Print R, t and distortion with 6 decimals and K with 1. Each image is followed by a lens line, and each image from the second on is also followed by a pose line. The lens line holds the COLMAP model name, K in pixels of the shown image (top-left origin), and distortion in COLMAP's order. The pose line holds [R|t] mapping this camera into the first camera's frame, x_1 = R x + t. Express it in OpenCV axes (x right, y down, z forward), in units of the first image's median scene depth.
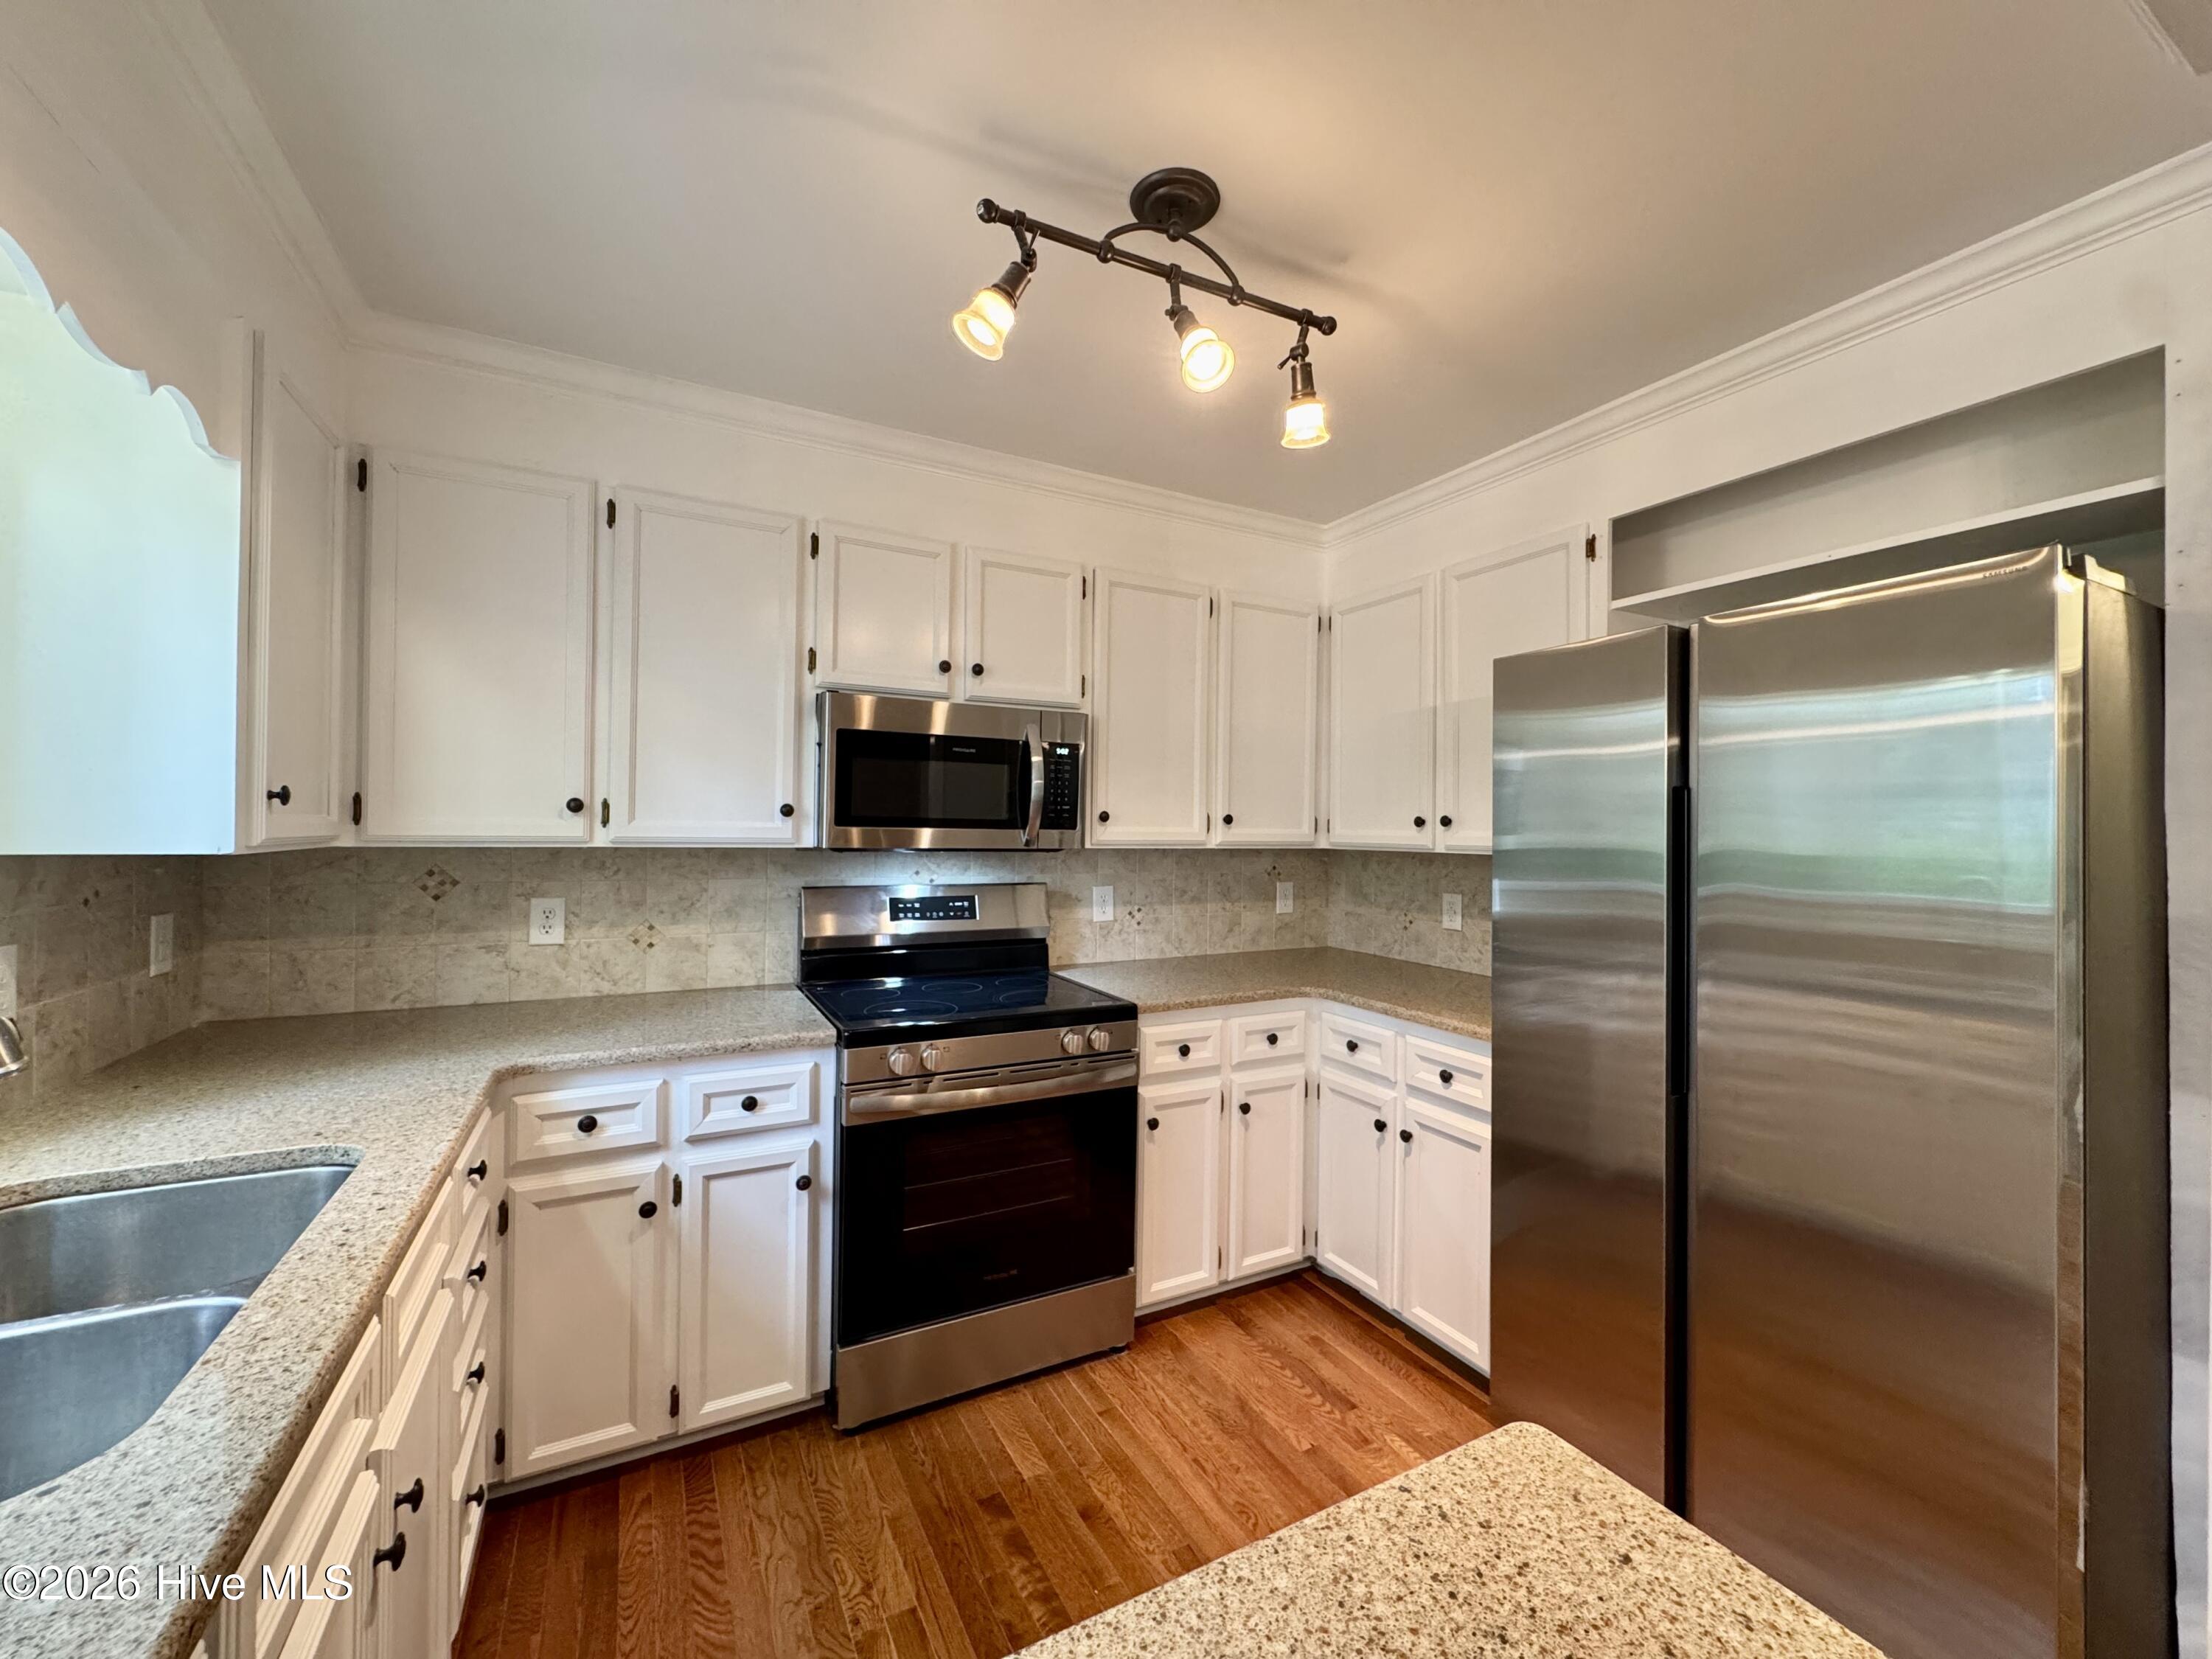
lens RADIAL K [[877.2, 0, 1109.3], [0, 877.2, 825.3], [0, 0, 1]] dist [-0.003782, 0.000879]
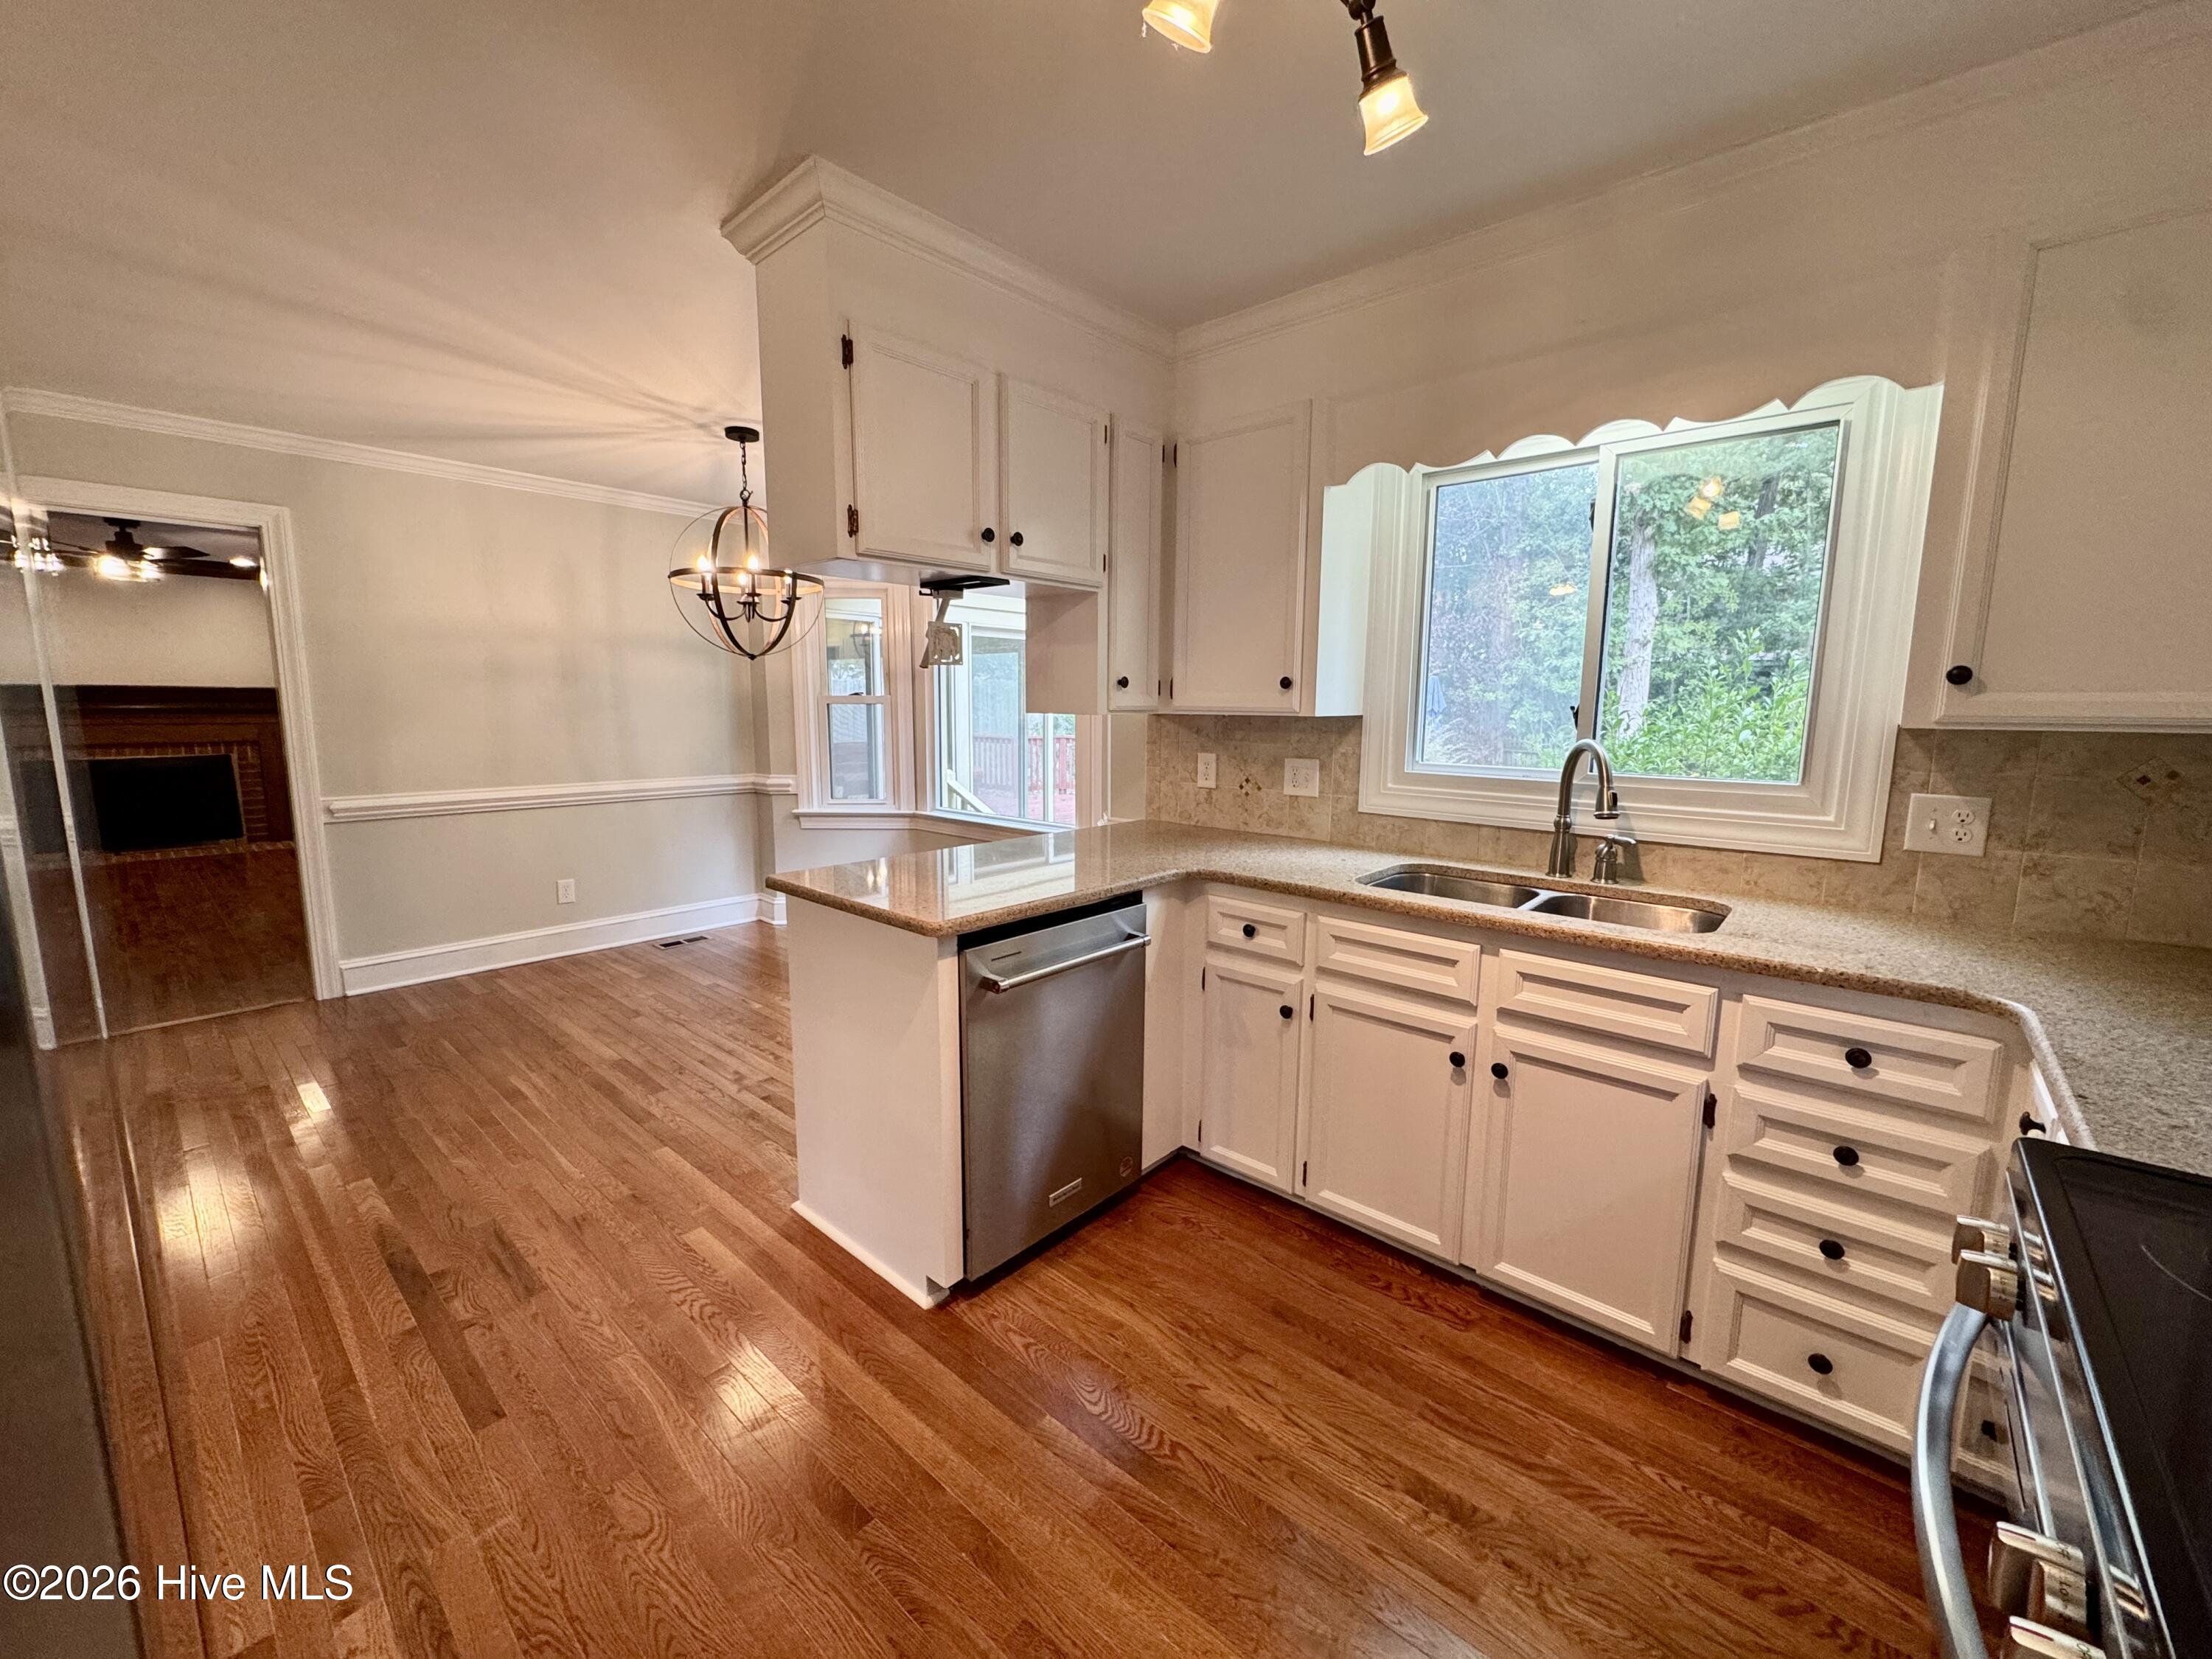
lens RADIAL K [[877.2, 0, 1108.0], [0, 877.2, 825.3], [0, 0, 1]] dist [-0.003782, 0.000879]
pose [[-0.937336, 0.030380, -0.347101, 0.293399], [-0.017038, 0.991003, 0.132749, 0.016477], [0.348011, 0.130344, -0.928385, 1.171235]]
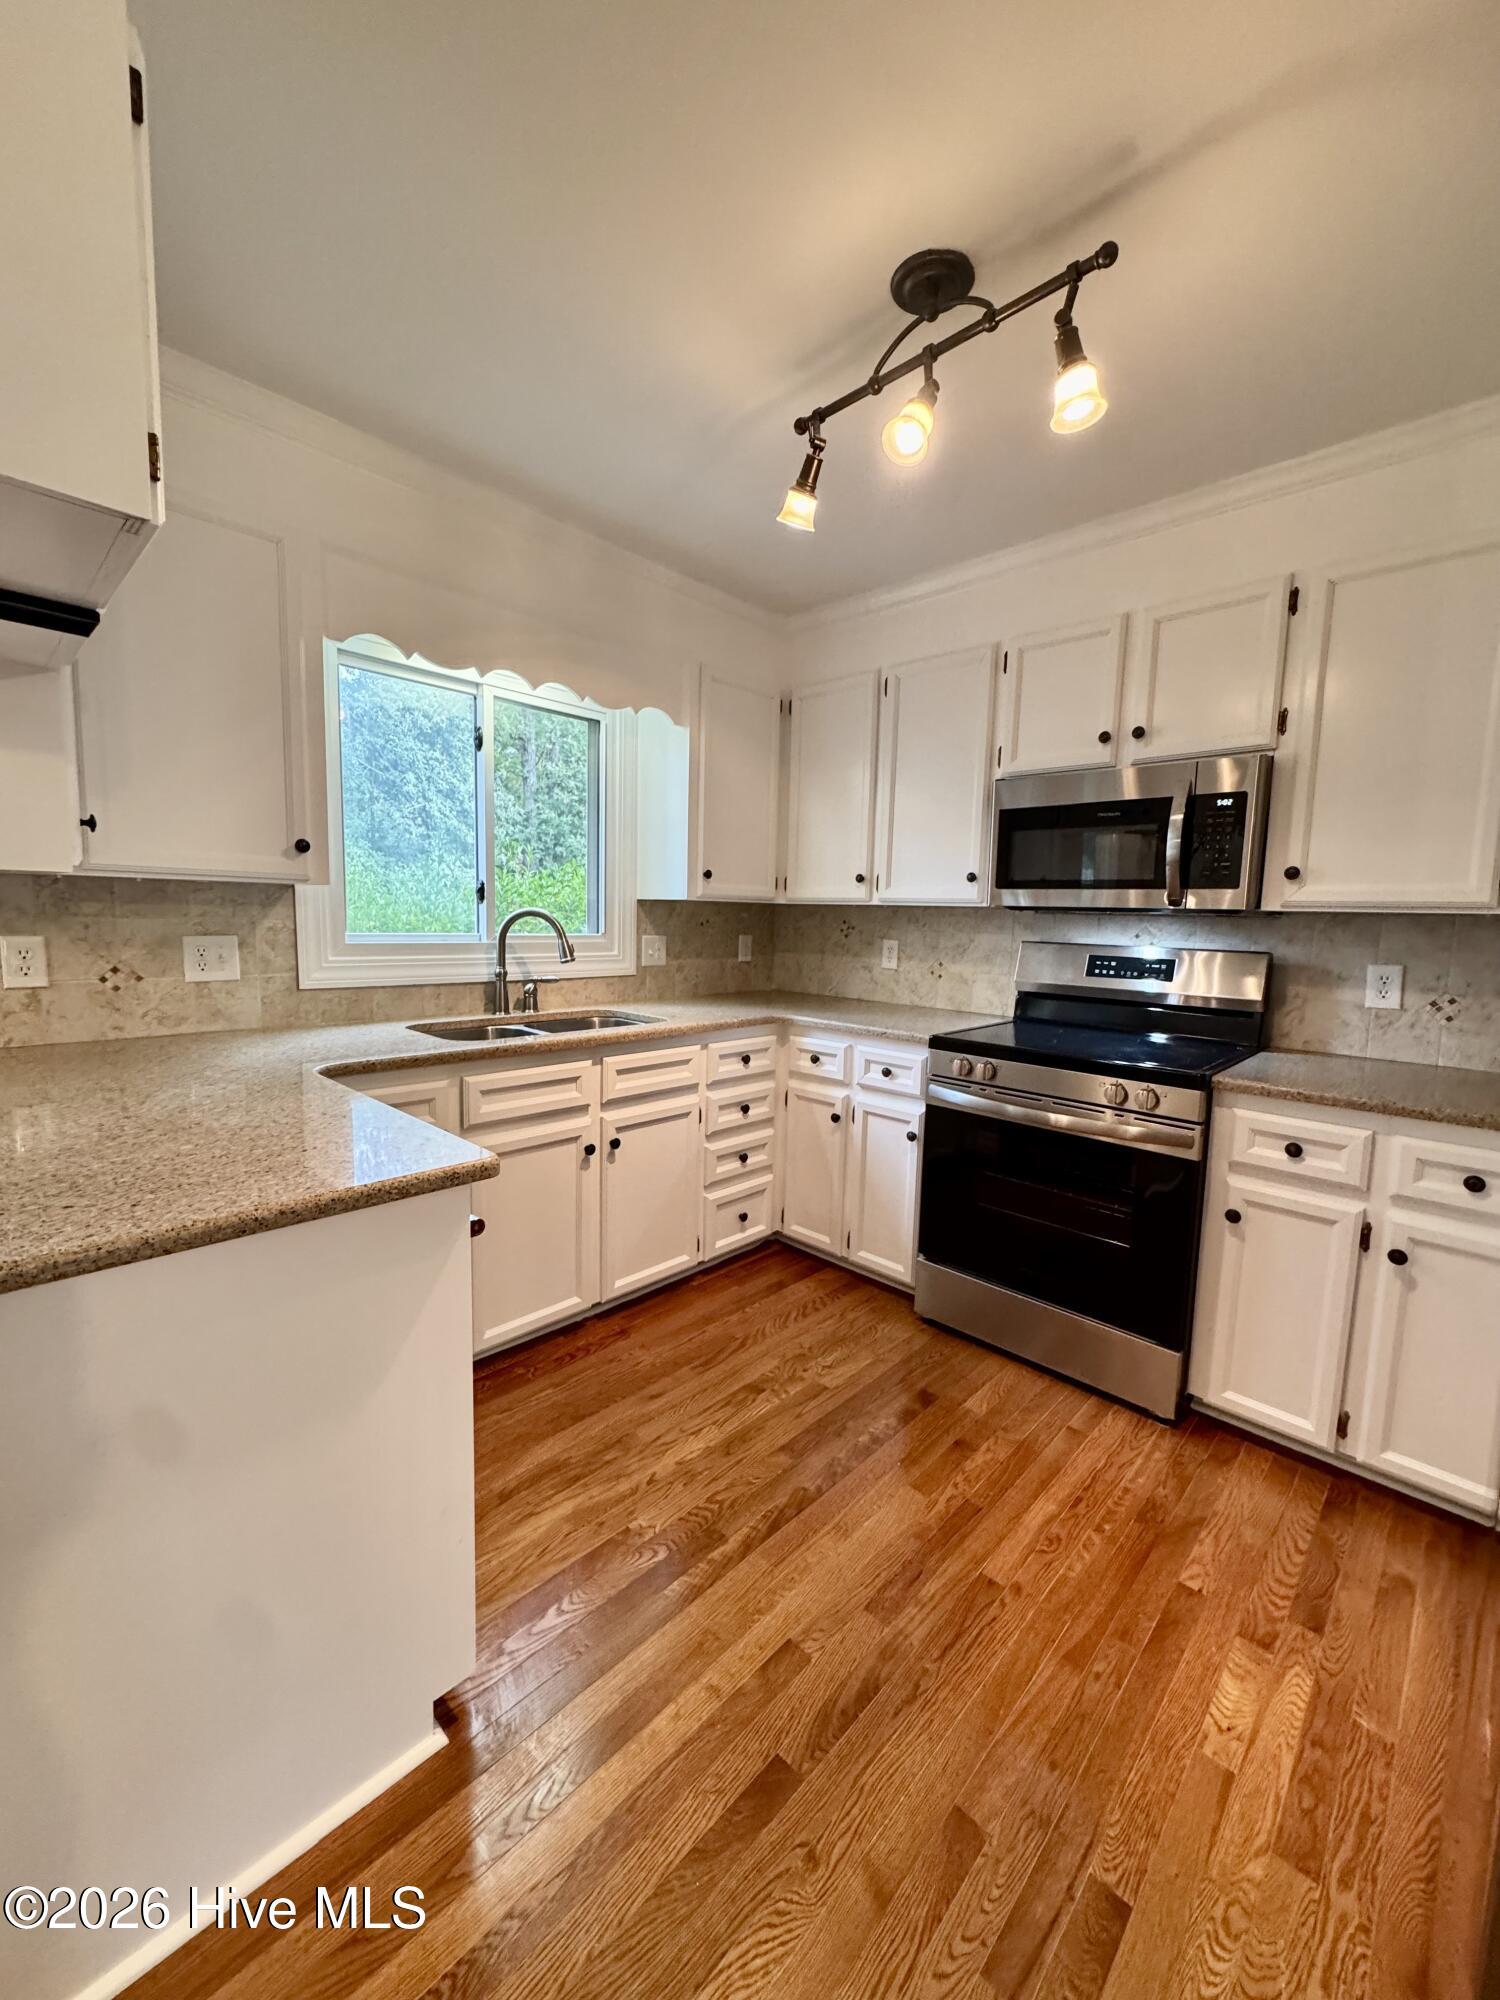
lens RADIAL K [[793.2, 0, 751.9], [0, 793.2, 1001.8], [0, 0, 1]] dist [-0.003782, 0.000879]
pose [[0.313156, 0.100741, -0.944343, 0.729951], [-0.017787, 0.994806, 0.100226, 0.059901], [0.949535, -0.014589, 0.313321, 0.330573]]
